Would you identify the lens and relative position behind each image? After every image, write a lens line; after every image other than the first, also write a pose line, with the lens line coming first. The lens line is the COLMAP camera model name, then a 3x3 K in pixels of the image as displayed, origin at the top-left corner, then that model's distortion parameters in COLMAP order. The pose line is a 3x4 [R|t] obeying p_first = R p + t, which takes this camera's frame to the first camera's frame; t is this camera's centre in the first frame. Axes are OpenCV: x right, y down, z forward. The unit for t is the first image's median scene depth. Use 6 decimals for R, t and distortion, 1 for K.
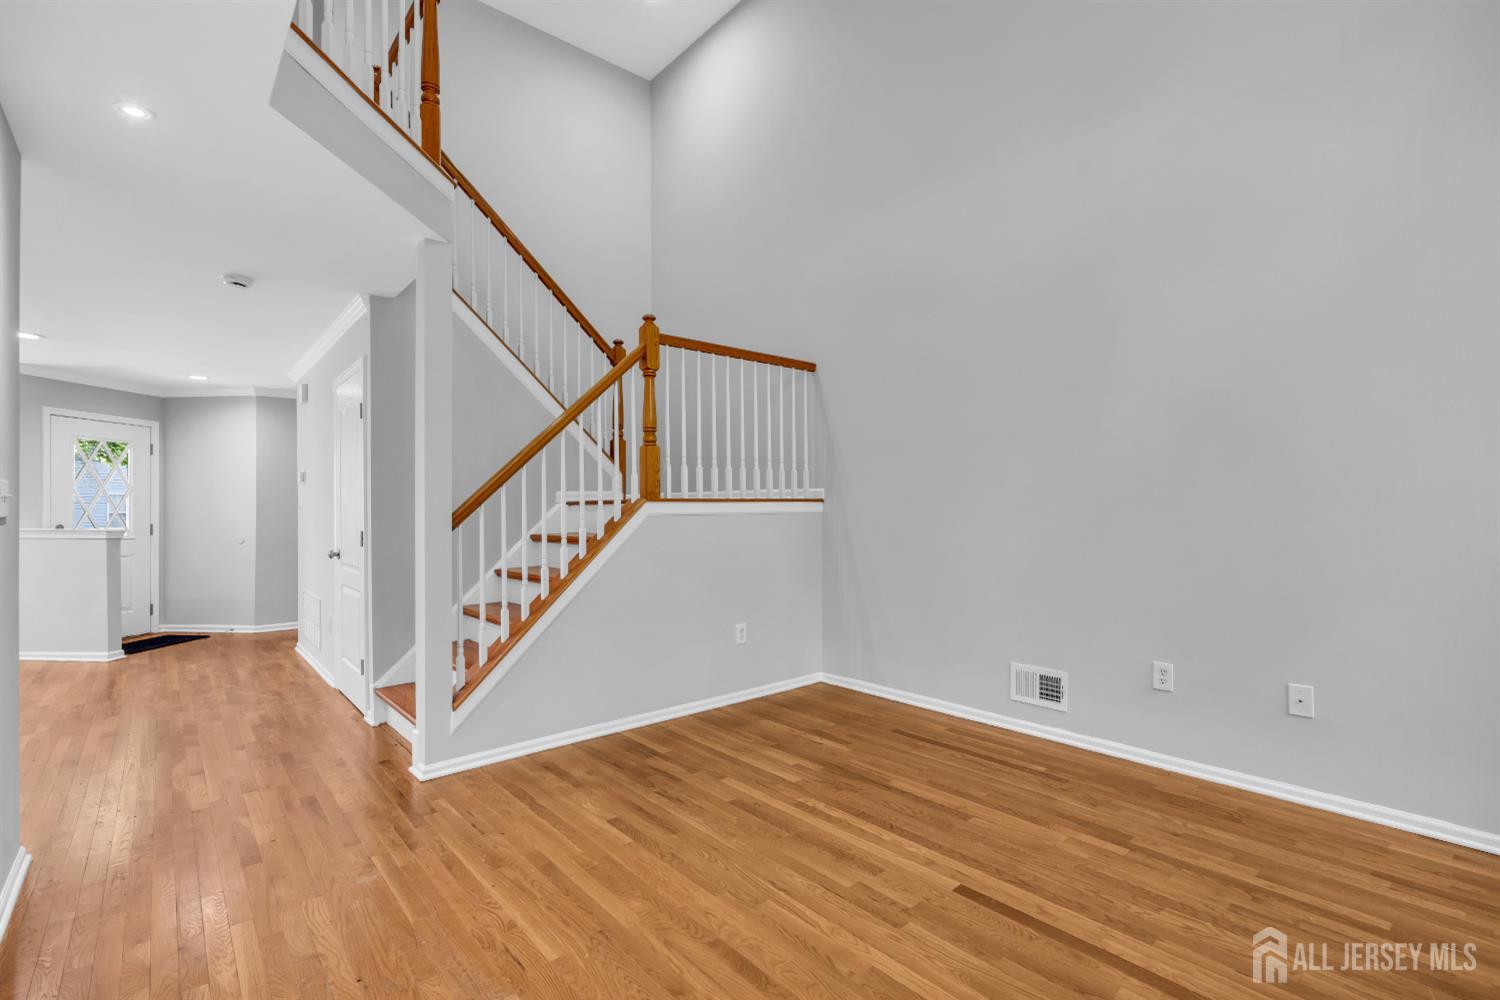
lens RADIAL K [[689.8, 0, 744.6], [0, 689.8, 502.5], [0, 0, 1]] dist [-0.000508, 0.001410]
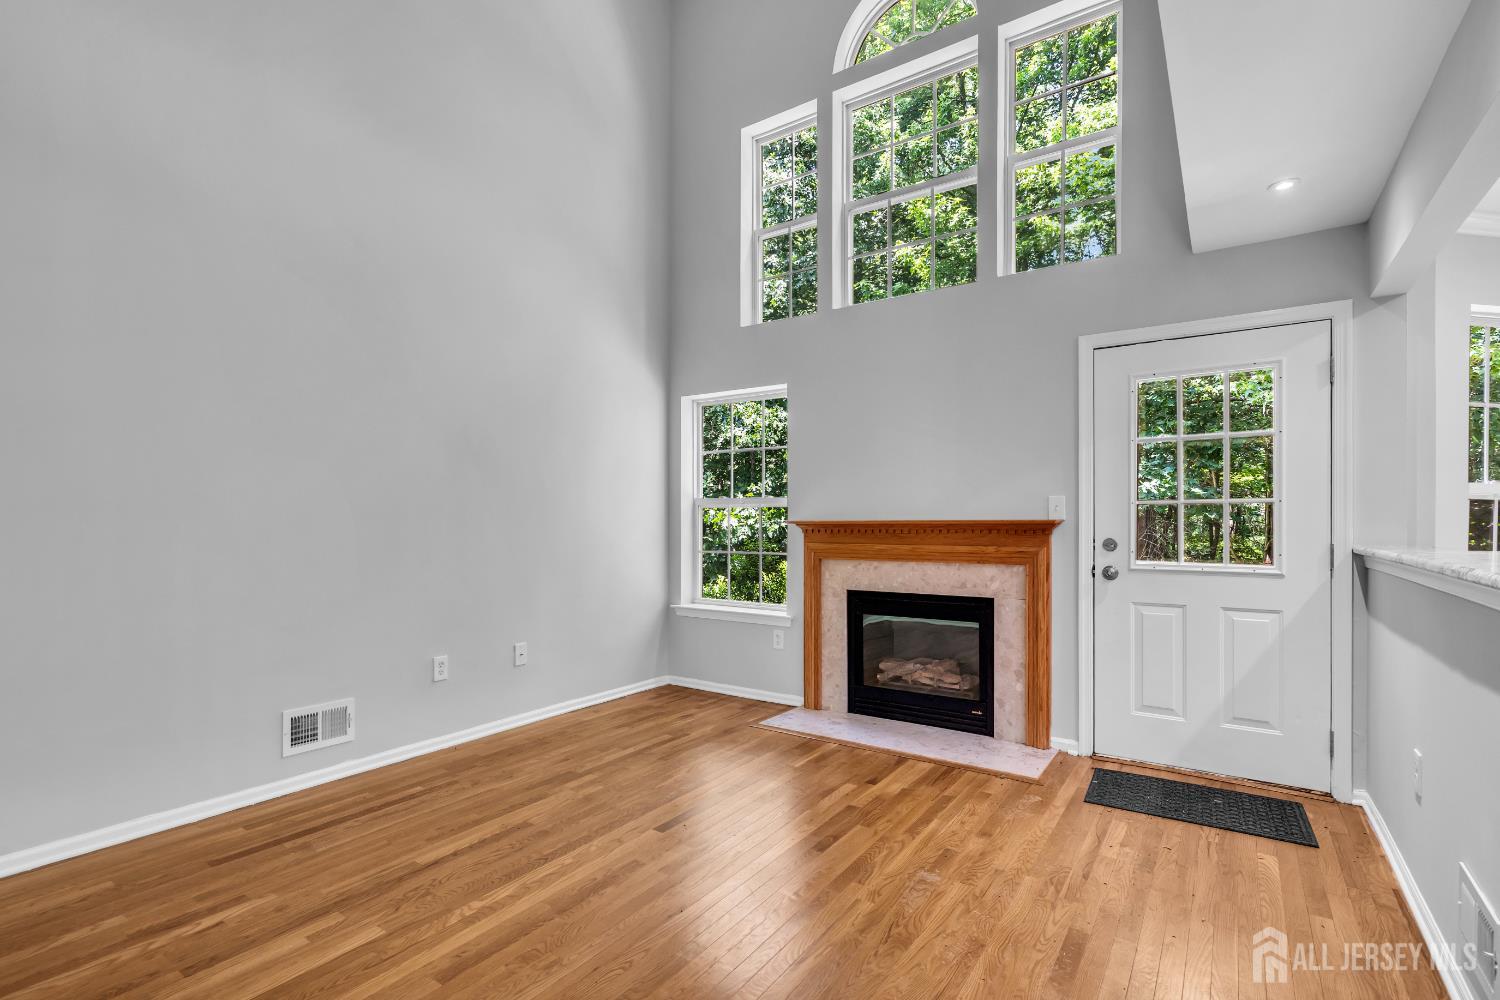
lens RADIAL K [[689.8, 0, 754.8], [0, 689.8, 524.4], [0, 0, 1]] dist [-0.000508, 0.001410]
pose [[-0.255119, -0.000352, 0.966910, -0.683002], [-0.004898, 0.999988, -0.000928, 0.014425], [-0.966897, -0.004973, -0.255118, 0.861825]]
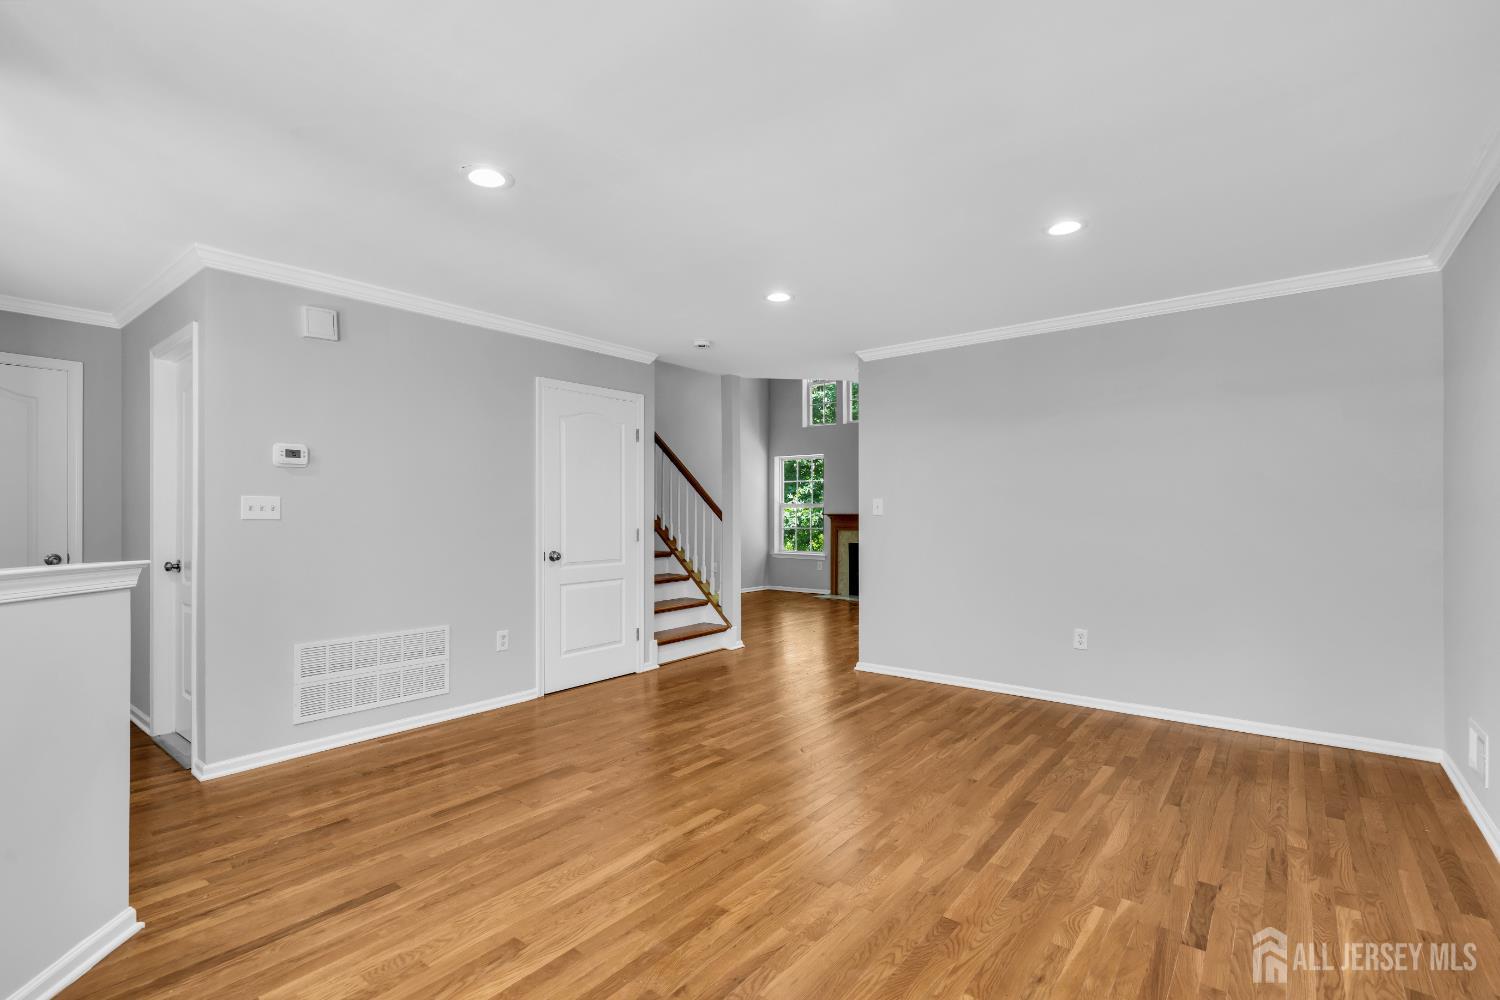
lens RADIAL K [[689.8, 0, 749.4], [0, 689.8, 508.2], [0, 0, 1]] dist [-0.000508, 0.001410]
pose [[-0.193687, 0.012615, 0.980982, -2.508461], [-0.004520, 0.999895, -0.013751, 0.026359], [-0.981053, -0.007098, -0.193610, 1.425423]]
